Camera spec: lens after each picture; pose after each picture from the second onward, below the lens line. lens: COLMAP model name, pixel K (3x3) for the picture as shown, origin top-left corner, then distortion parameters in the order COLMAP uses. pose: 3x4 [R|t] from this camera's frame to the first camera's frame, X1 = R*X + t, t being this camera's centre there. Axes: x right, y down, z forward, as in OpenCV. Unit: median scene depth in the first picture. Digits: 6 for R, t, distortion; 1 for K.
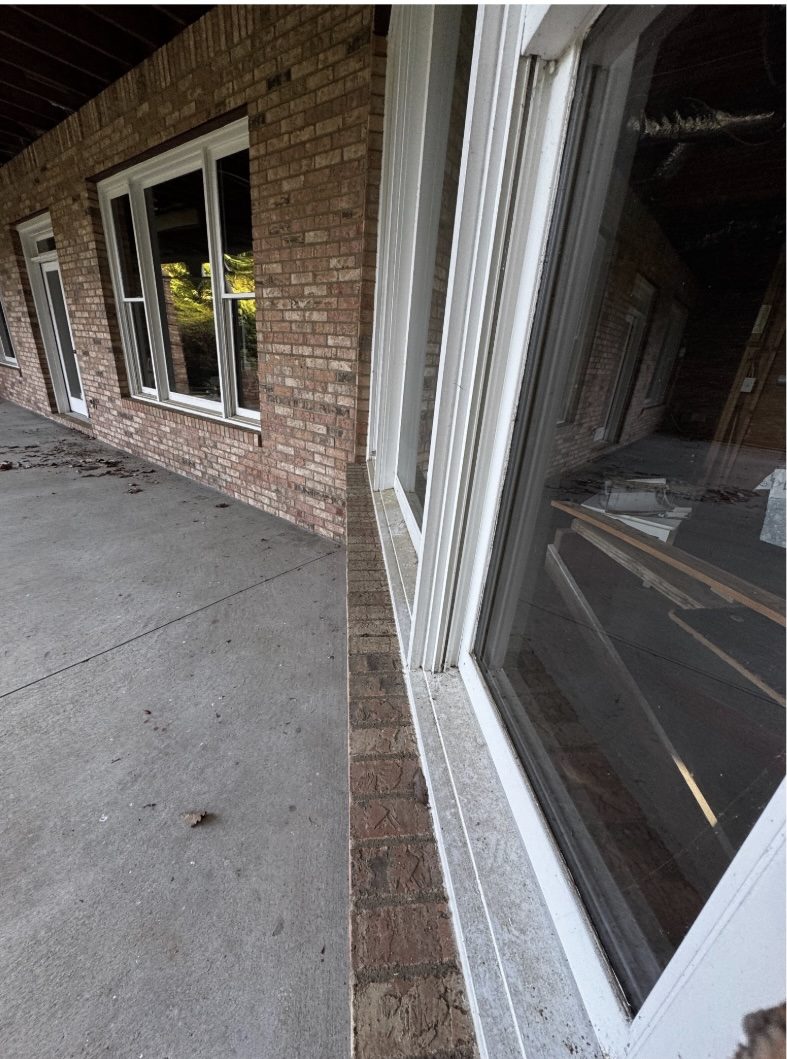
lens RADIAL K [[418.8, 0, 391.0], [0, 418.8, 529.2], [0, 0, 1]] dist [0.001448, 0.000039]
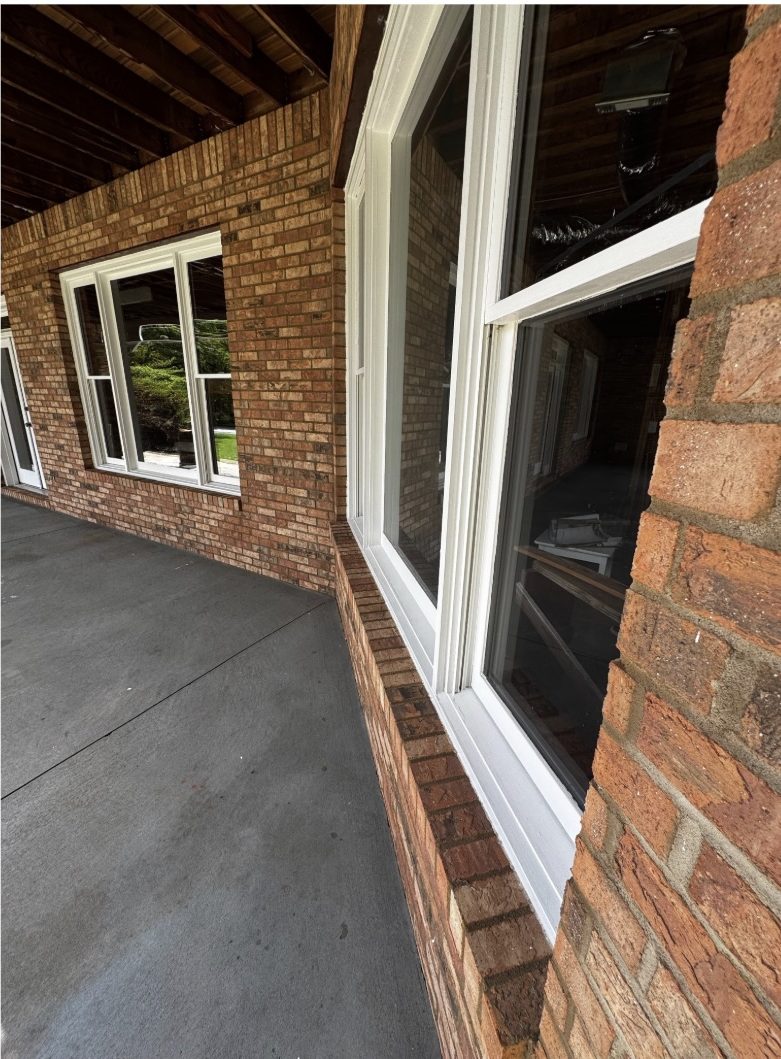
lens RADIAL K [[422.7, 0, 394.2], [0, 422.7, 528.3], [0, 0, 1]] dist [0.001781, 0.001008]
pose [[0.989622, -0.082945, 0.117338, -0.062991], [0.093367, 0.991885, -0.086297, -0.026507], [-0.109228, 0.096357, 0.989335, -0.116714]]
